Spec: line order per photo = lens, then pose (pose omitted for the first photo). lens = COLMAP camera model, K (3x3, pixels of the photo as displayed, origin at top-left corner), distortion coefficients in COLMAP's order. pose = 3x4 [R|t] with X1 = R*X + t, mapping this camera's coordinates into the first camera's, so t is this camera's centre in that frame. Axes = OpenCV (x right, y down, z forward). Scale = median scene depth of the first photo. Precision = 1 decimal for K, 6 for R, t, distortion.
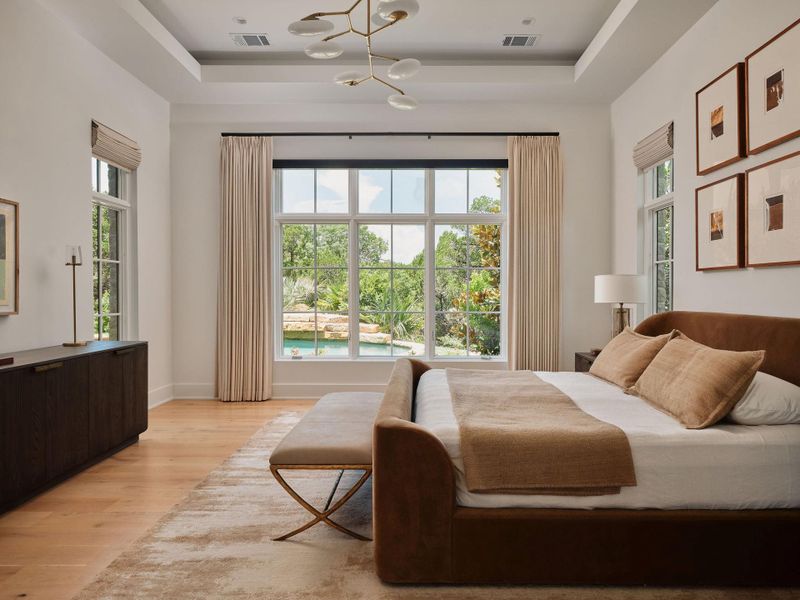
lens RADIAL K [[531.4, 0, 401.2], [0, 531.4, 299.8], [0, 0, 1]] dist [-0.000657, 0.001902]
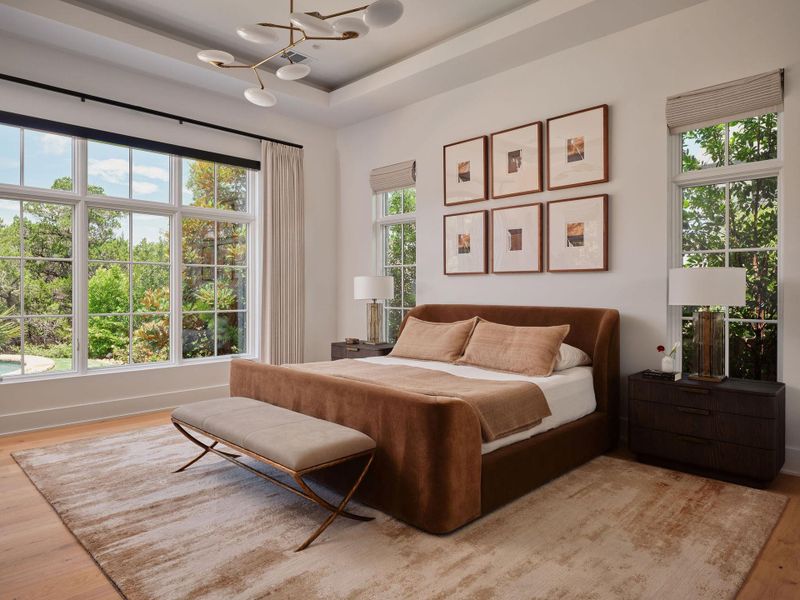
lens RADIAL K [[531.4, 0, 401.5], [0, 531.4, 294.6], [0, 0, 1]] dist [-0.000657, 0.001902]
pose [[0.684136, -0.006854, 0.729322, -0.608617], [0.011758, 0.999930, -0.001633, -0.002352], [-0.729259, 0.009693, 0.684169, 0.158730]]
